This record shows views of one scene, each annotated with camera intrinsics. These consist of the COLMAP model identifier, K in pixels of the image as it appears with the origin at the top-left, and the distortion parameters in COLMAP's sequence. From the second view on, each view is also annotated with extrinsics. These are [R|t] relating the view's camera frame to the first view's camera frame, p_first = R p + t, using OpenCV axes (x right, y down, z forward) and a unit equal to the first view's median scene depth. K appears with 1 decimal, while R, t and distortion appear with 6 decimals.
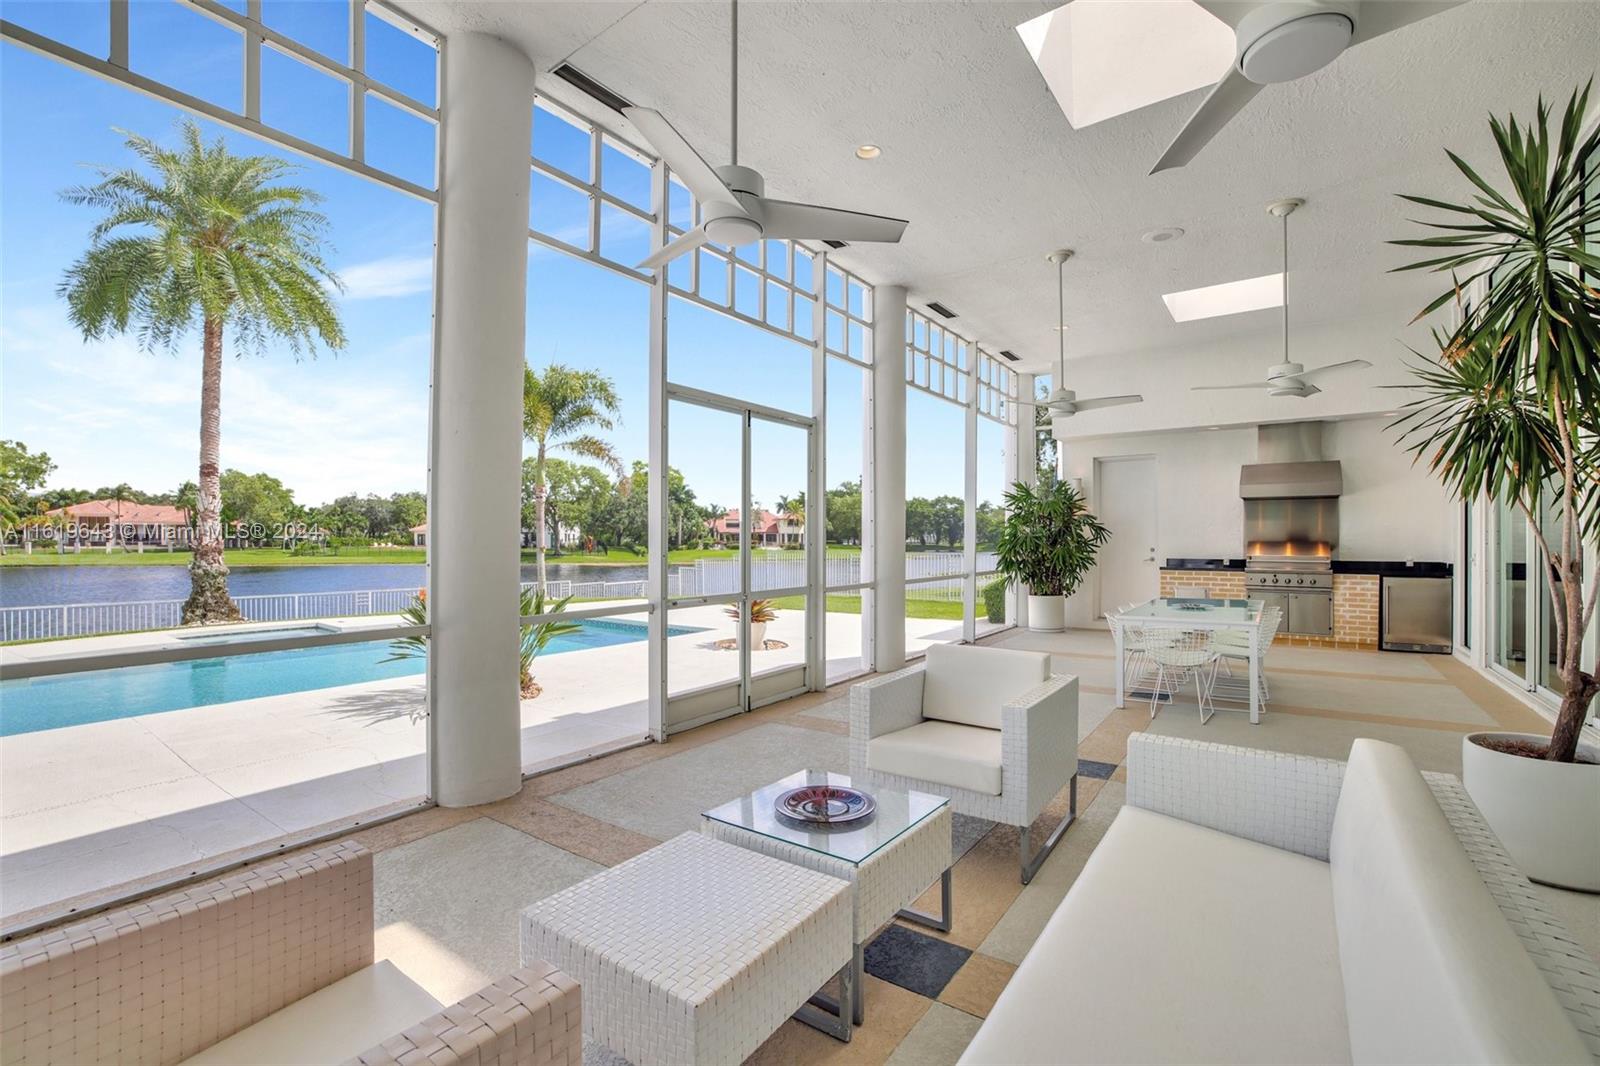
lens RADIAL K [[696.7, 0, 796.2], [0, 696.7, 534.3], [0, 0, 1]] dist [-0.042011, 0.011529]
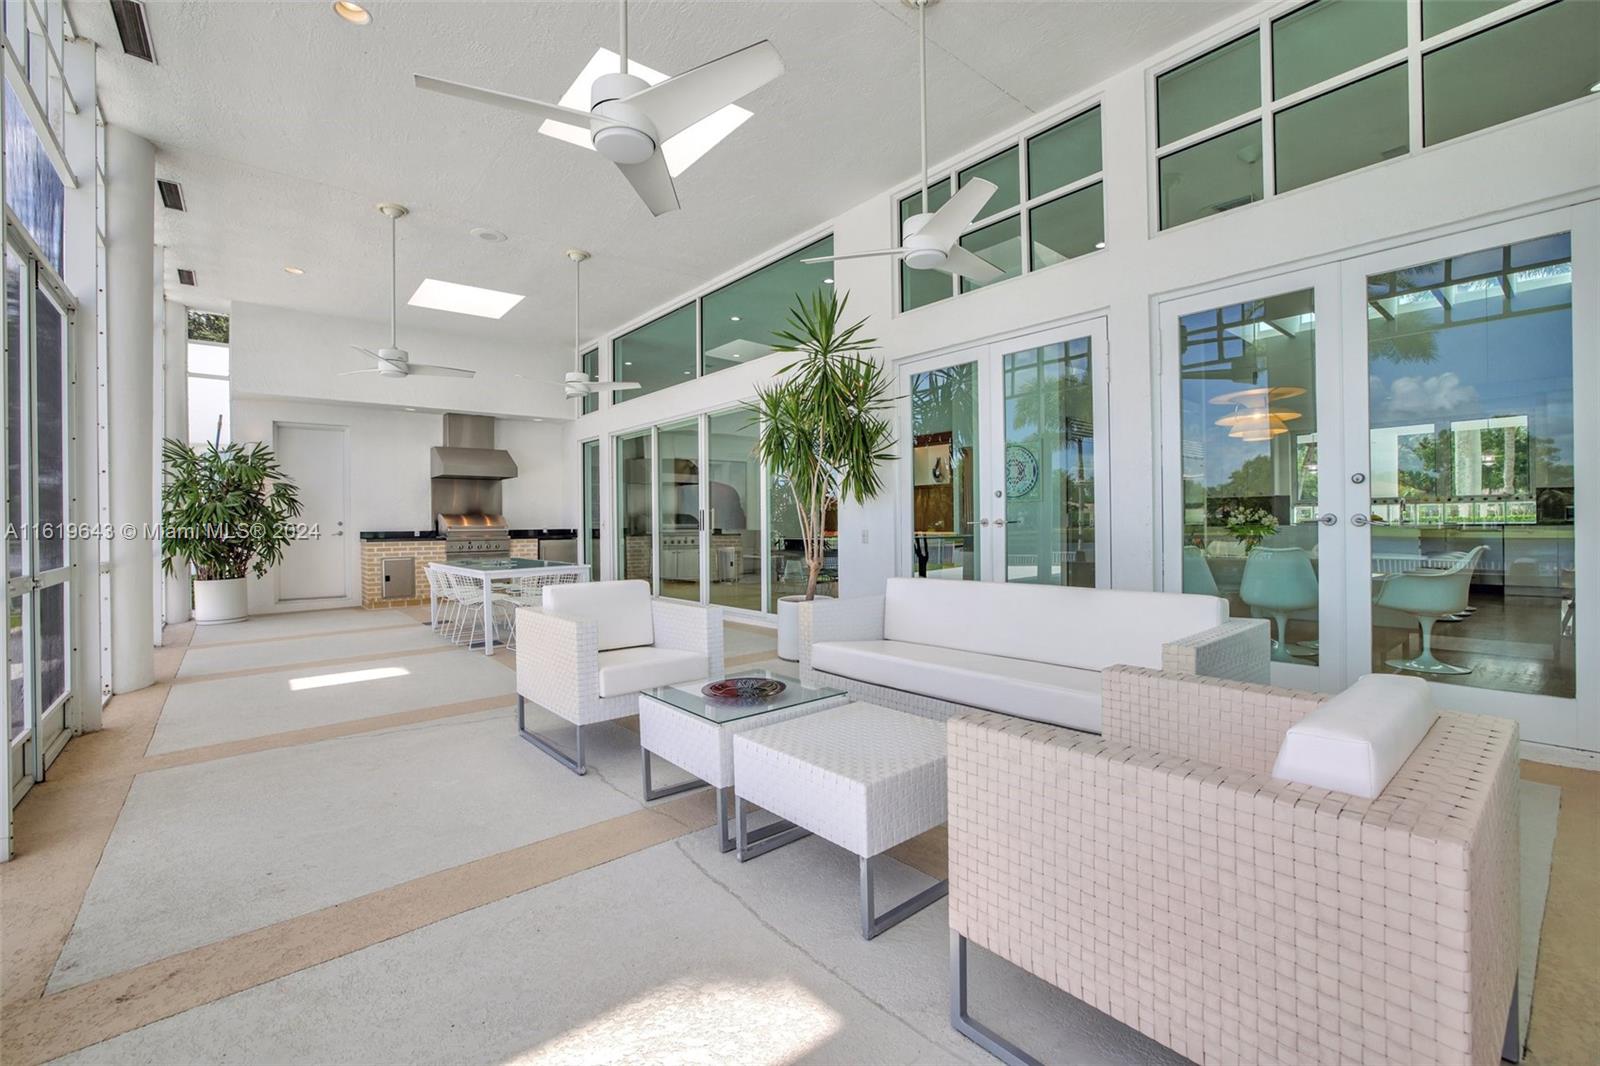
lens RADIAL K [[685.5, 0, 790.0], [0, 685.5, 517.8], [0, 0, 1]] dist [-0.025646, 0.000151]
pose [[0.246470, 0.006035, 0.969132, -0.301848], [0.003699, 0.999967, -0.007167, 0.027644], [-0.969143, 0.005351, 0.246440, 0.174662]]
